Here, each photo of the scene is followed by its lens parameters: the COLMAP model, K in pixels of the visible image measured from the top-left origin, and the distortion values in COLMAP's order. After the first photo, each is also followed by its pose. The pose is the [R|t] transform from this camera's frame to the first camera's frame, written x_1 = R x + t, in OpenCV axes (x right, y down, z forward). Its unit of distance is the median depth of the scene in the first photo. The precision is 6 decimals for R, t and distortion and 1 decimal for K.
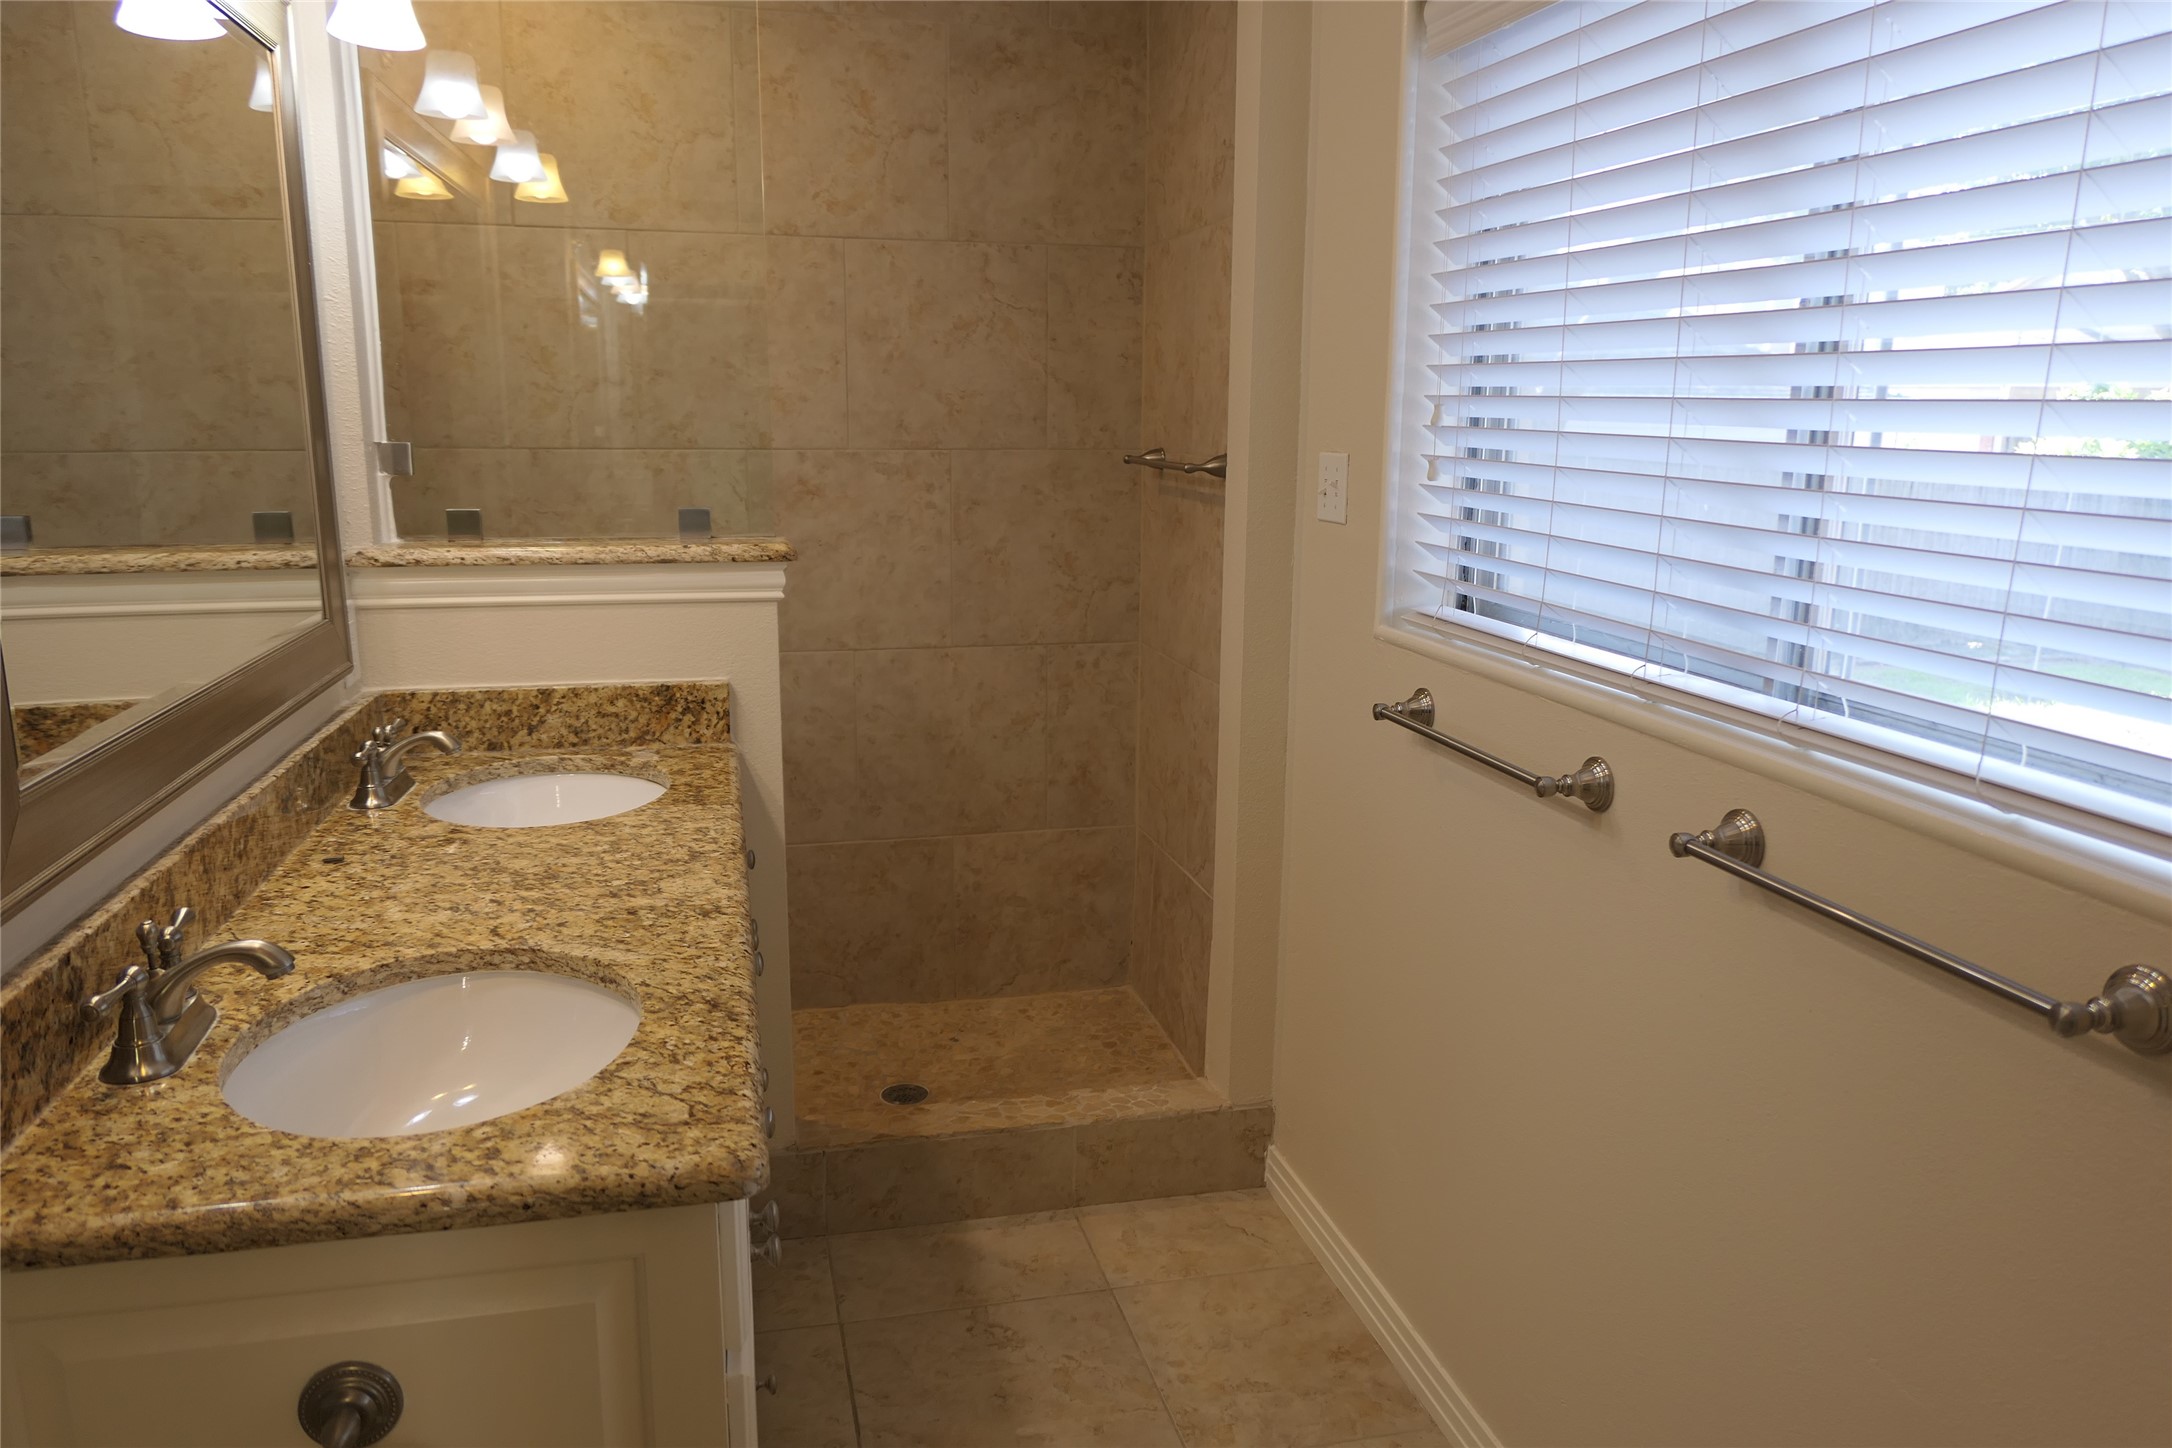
lens RADIAL K [[1507.9, 0, 1084.8], [0, 1507.9, 725.5], [0, 0, 1]] dist [-0.002635, -0.000029]
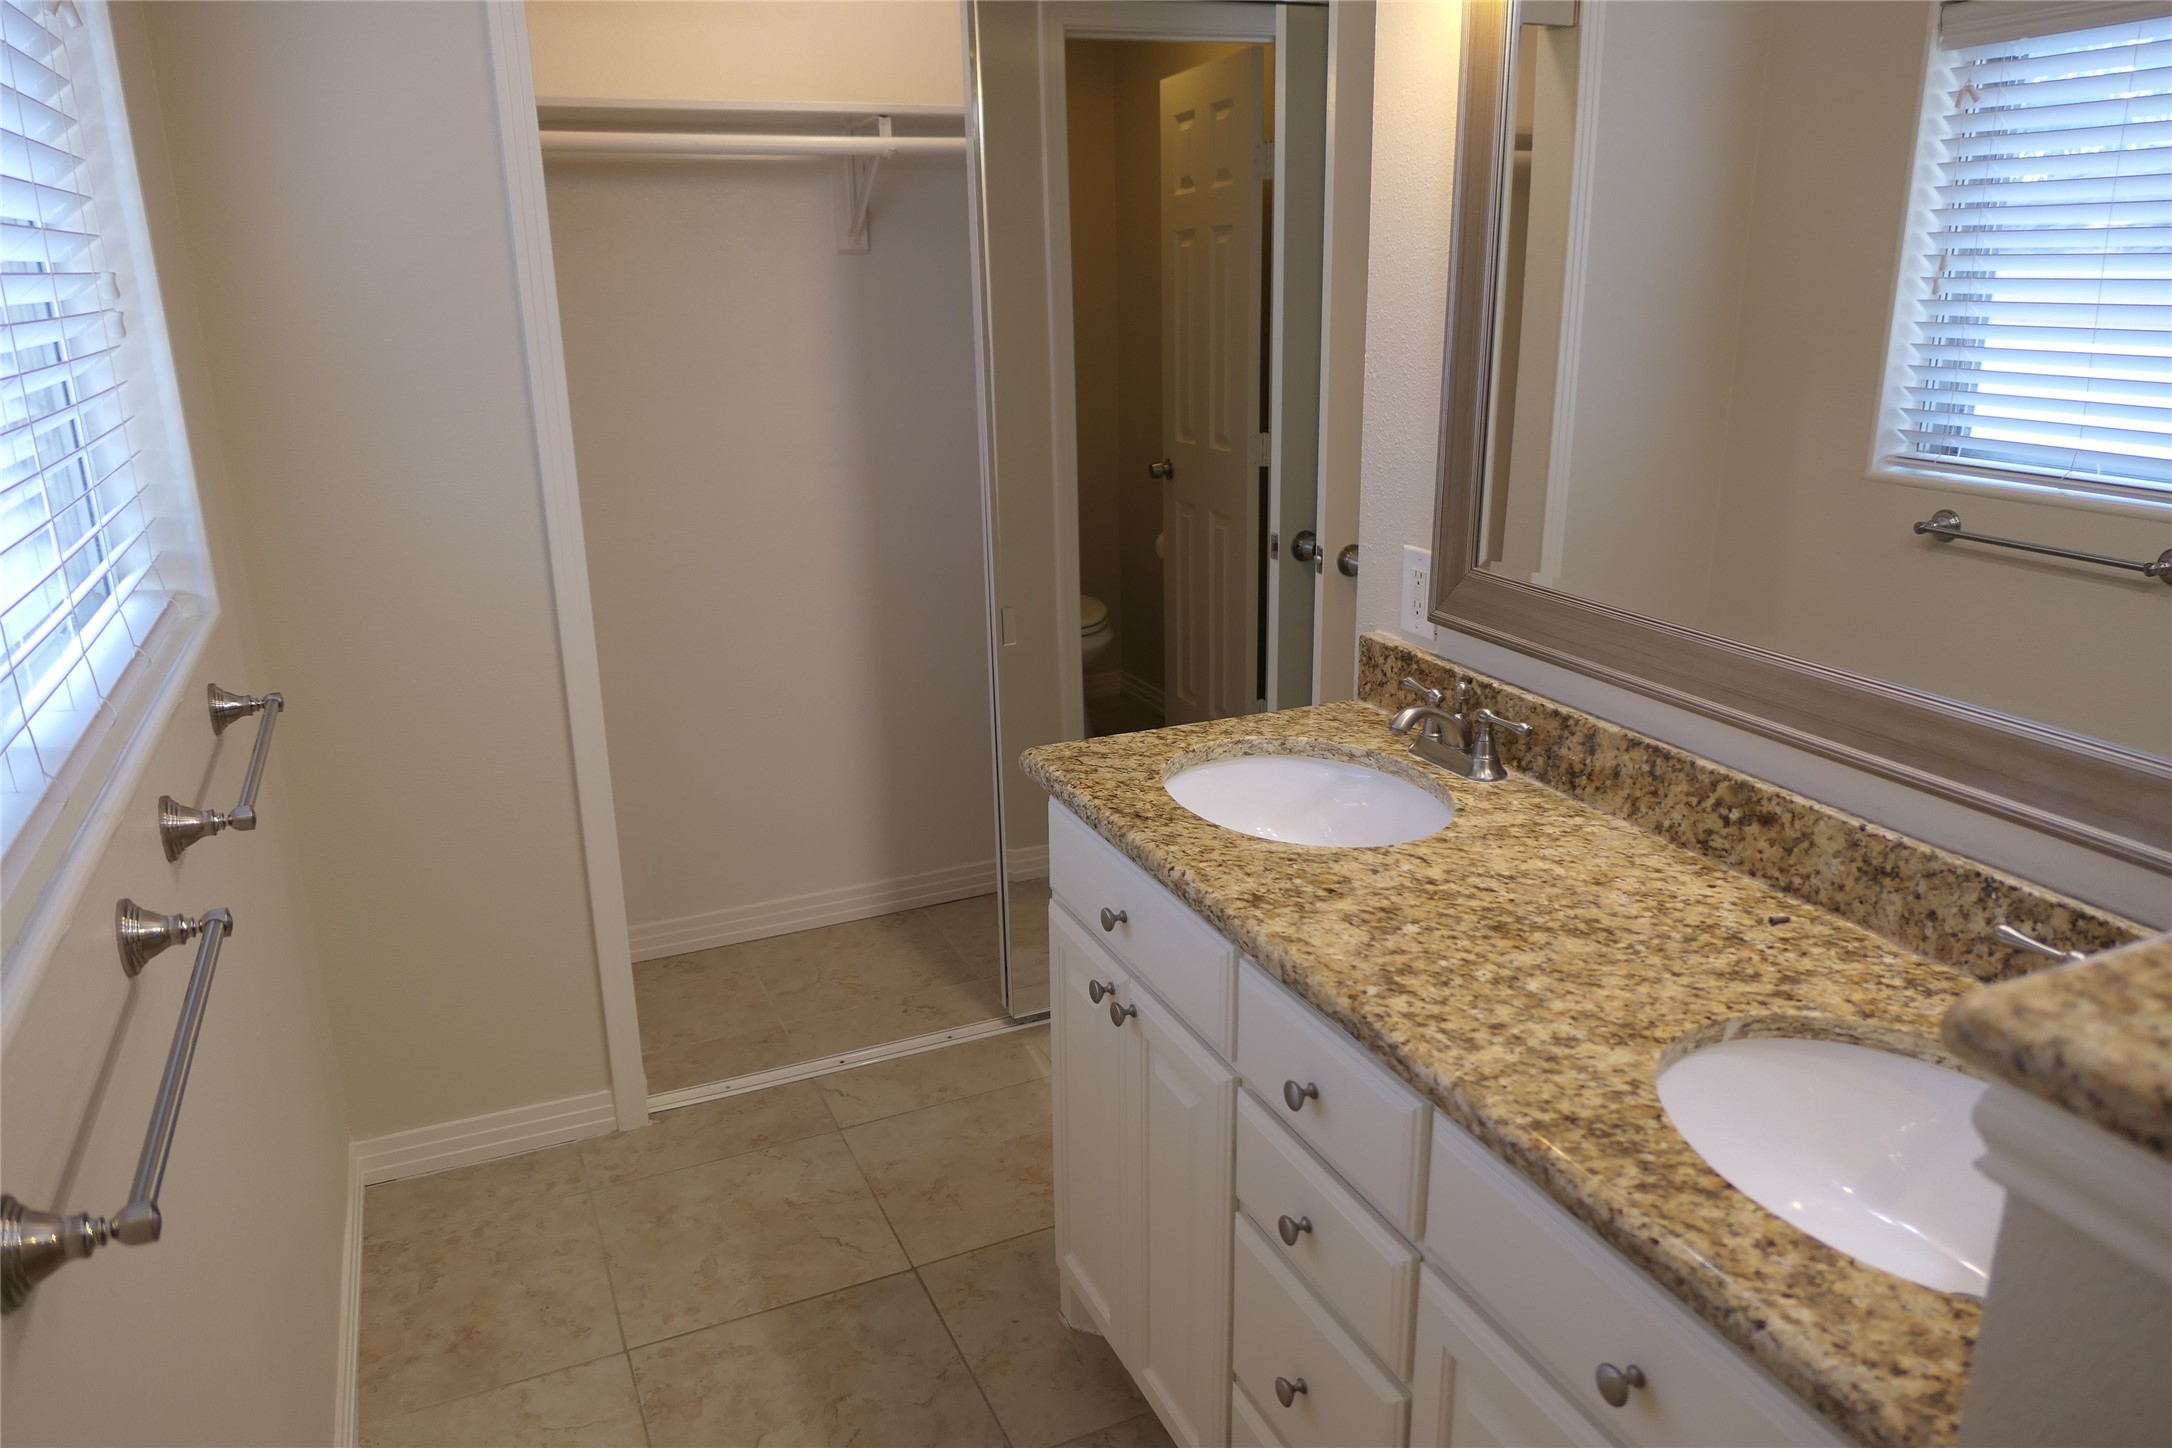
lens RADIAL K [[1507.9, 0, 1086.9], [0, 1507.9, 725.0], [0, 0, 1]] dist [-0.002635, -0.000029]
pose [[-0.983974, 0.057736, -0.168709, 0.011055], [-0.031480, 0.875024, 0.483054, -0.403862], [0.175514, 0.480624, -0.859183, 1.636233]]
